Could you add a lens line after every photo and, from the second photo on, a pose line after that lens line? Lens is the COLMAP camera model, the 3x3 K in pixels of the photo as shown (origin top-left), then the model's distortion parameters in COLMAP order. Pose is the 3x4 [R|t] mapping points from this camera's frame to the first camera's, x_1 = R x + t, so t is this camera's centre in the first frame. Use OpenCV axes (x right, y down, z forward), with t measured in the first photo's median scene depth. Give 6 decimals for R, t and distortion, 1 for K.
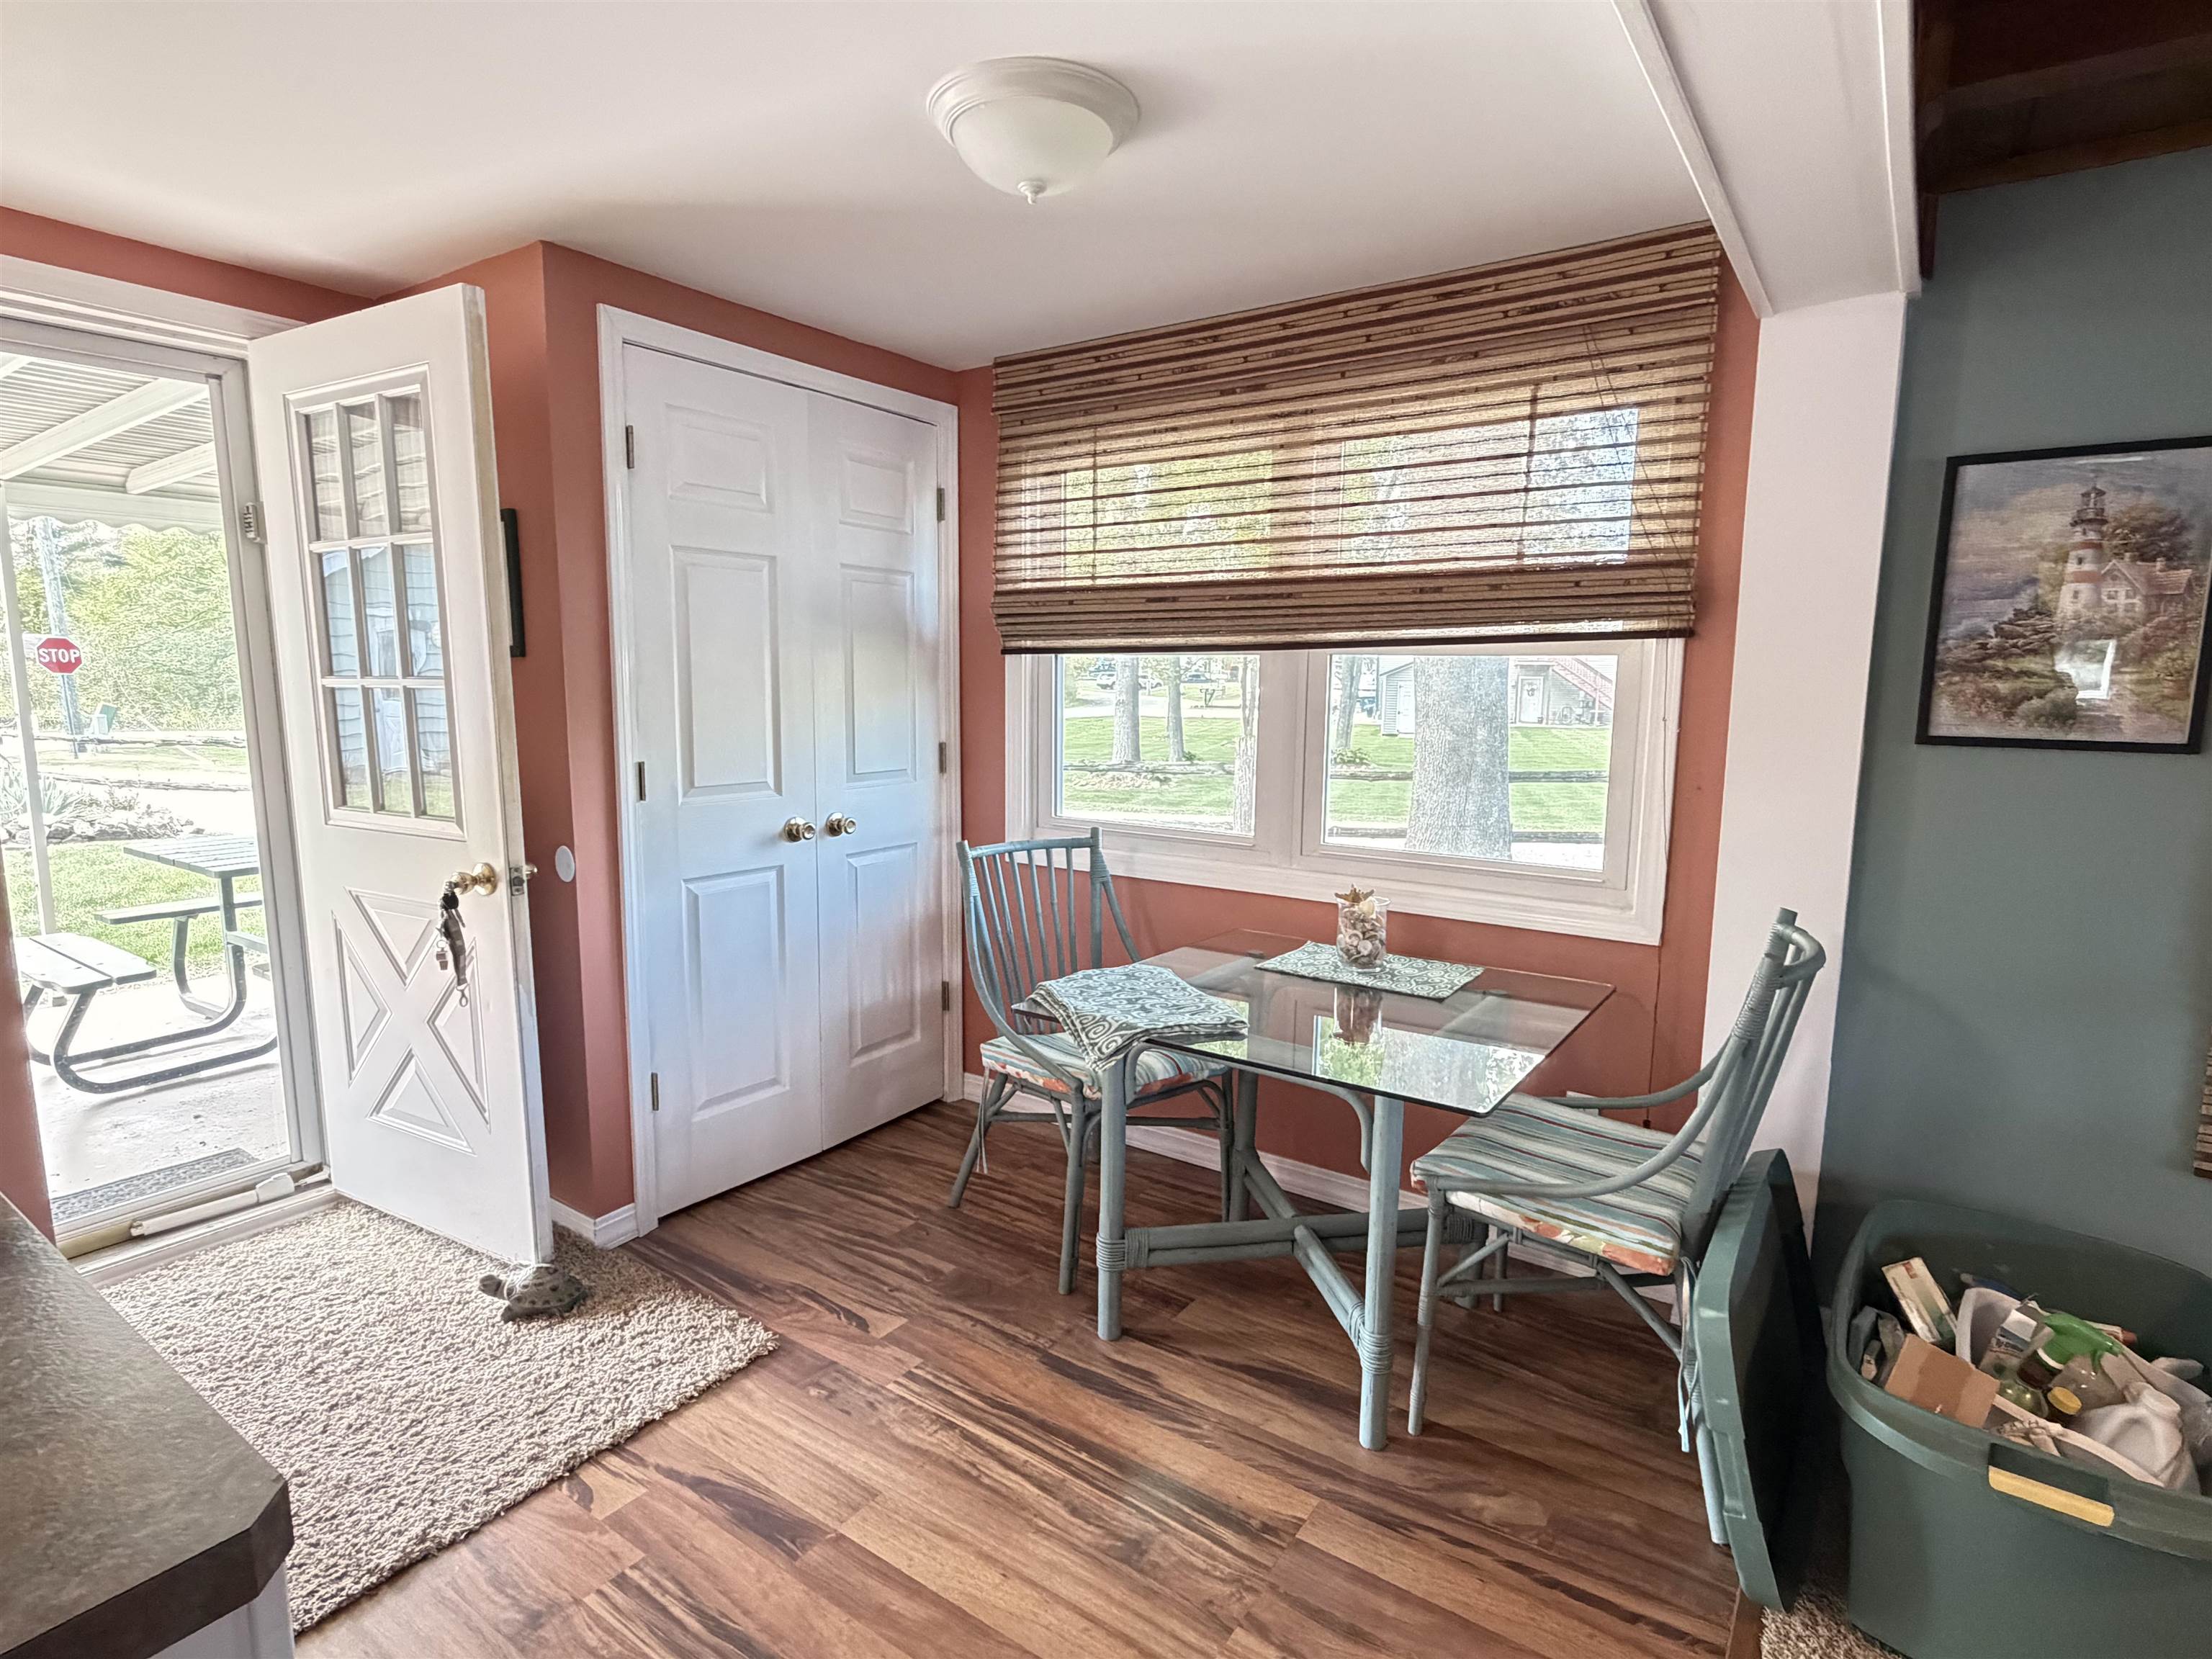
lens RADIAL K [[1150.1, 0, 1093.1], [0, 1150.1, 832.9], [0, 0, 1]] dist [-0.001588, -0.000243]
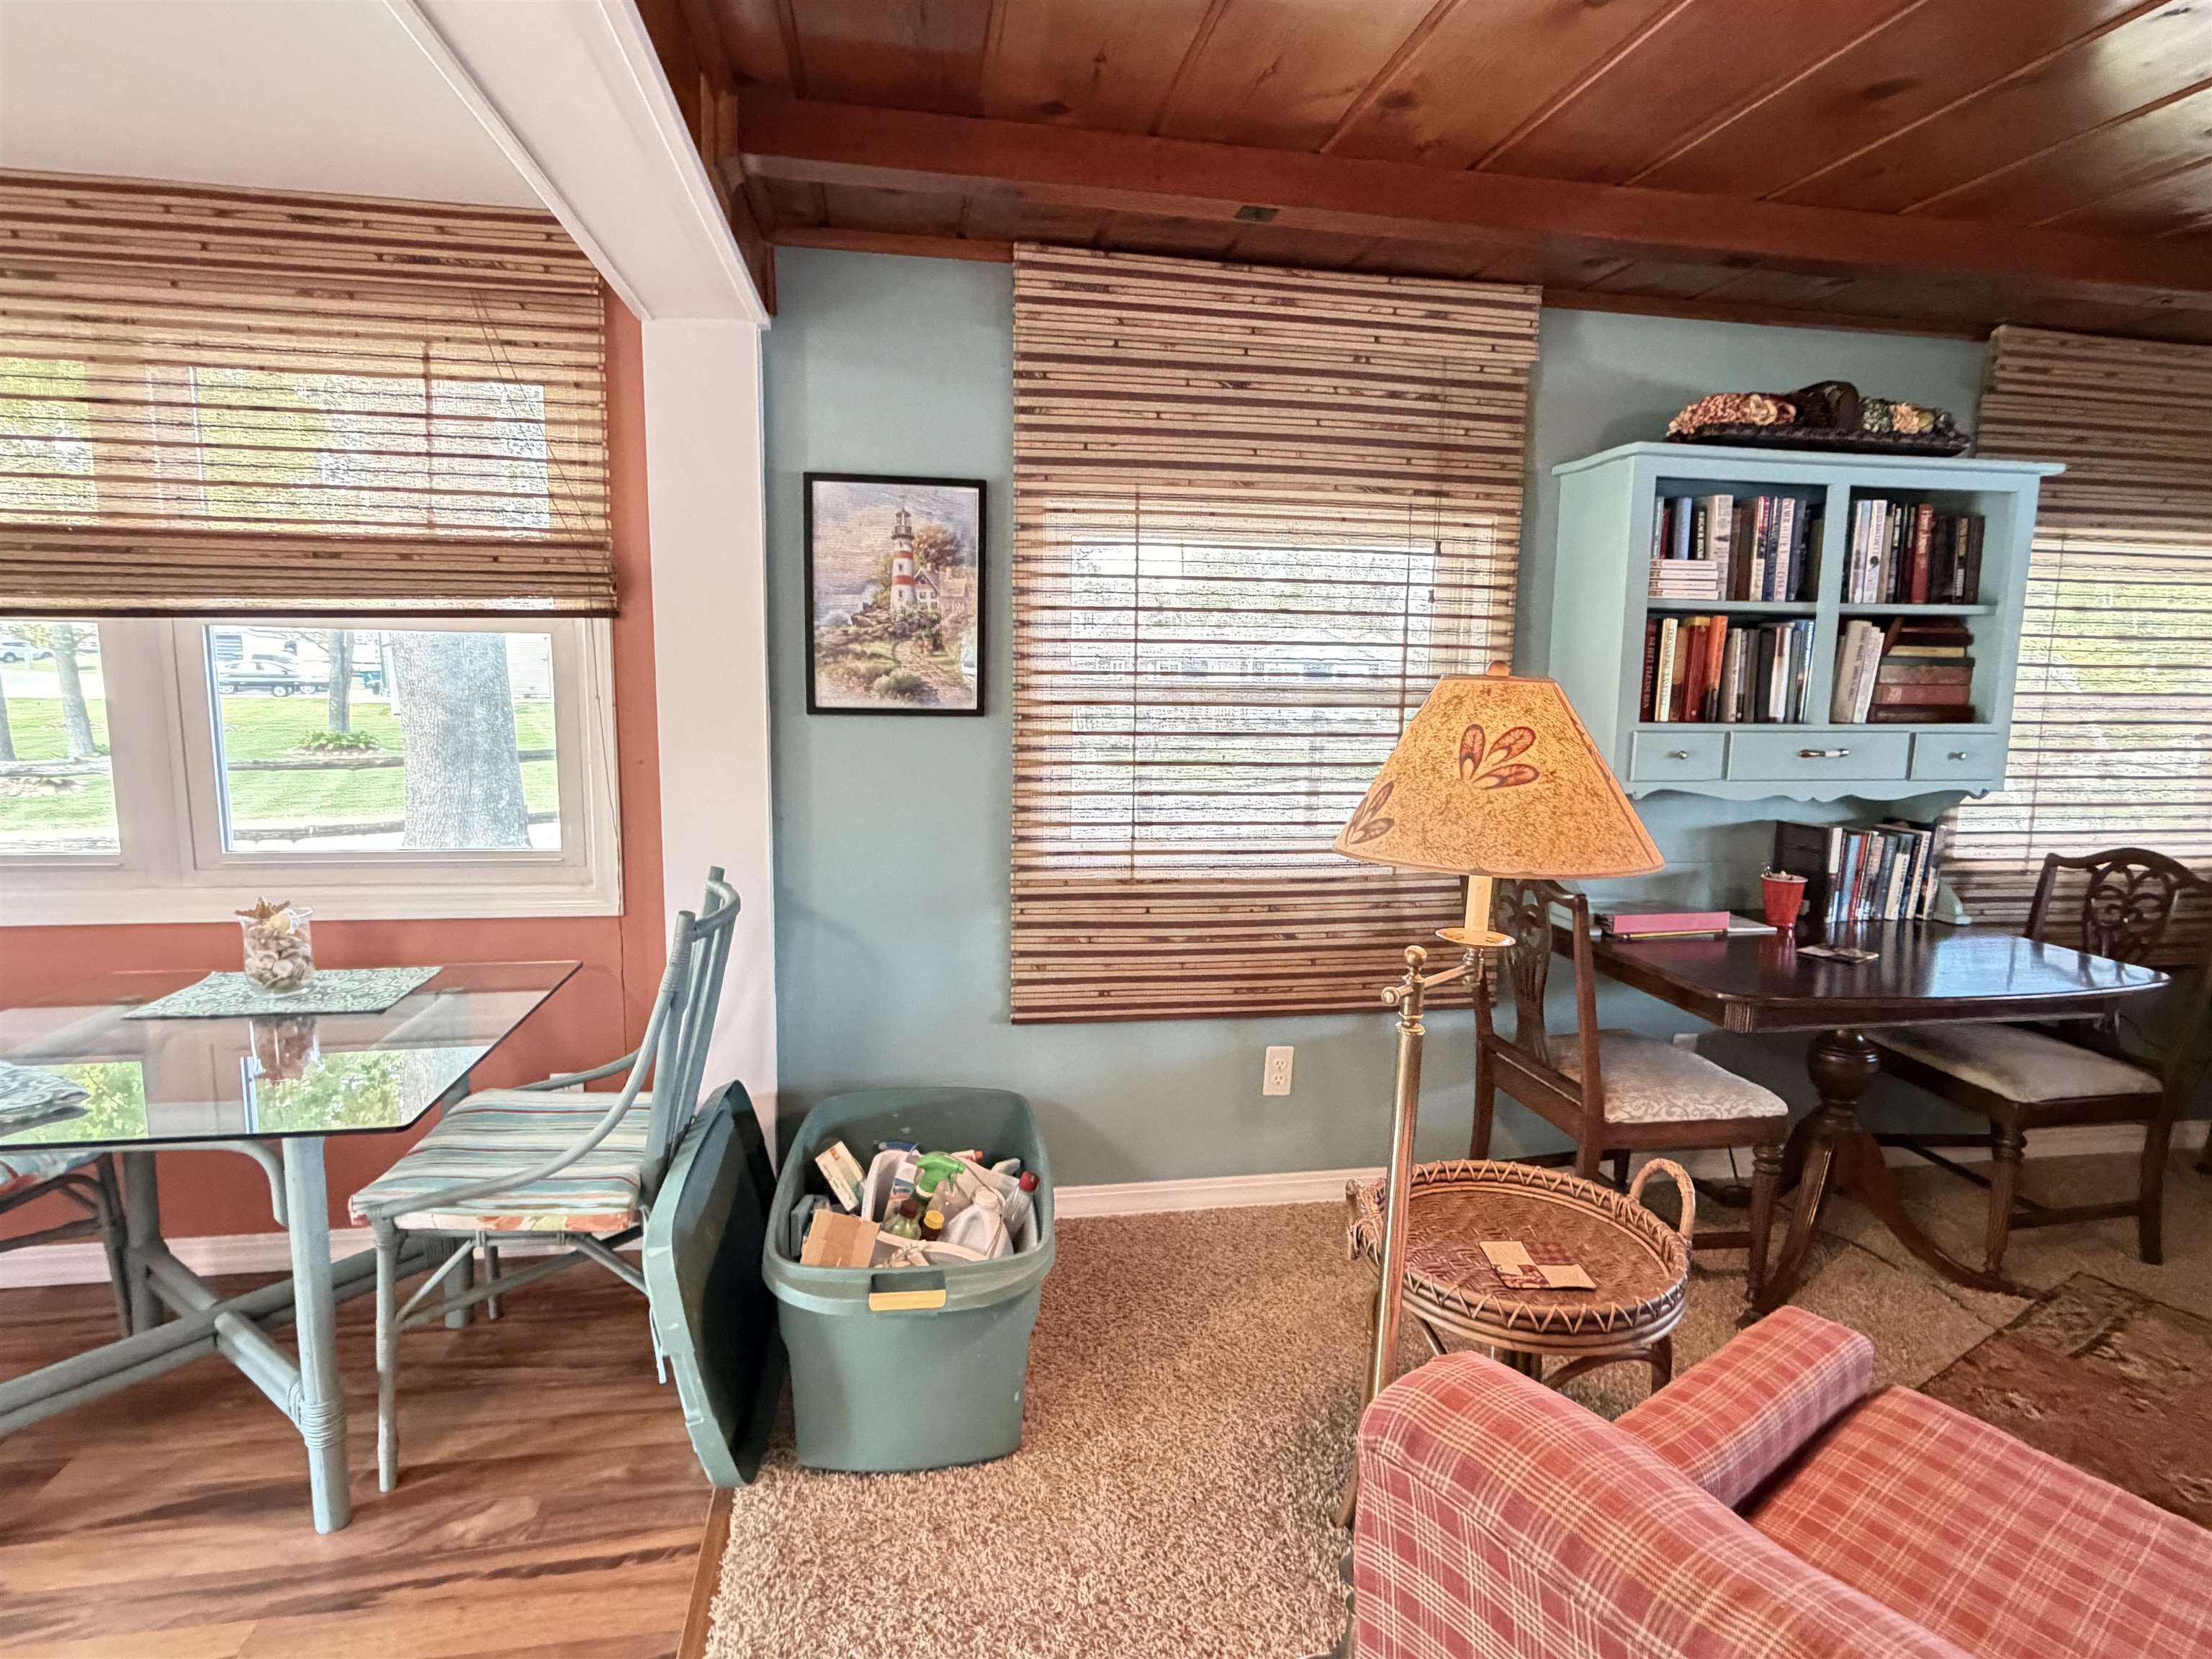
lens RADIAL K [[1150.1, 0, 1103.8], [0, 1150.1, 828.6], [0, 0, 1]] dist [-0.001588, -0.000243]
pose [[0.707780, -0.098086, 0.699591, 0.092646], [0.084562, 0.994957, 0.053945, 0.001430], [-0.701354, 0.020978, 0.712504, -0.053602]]
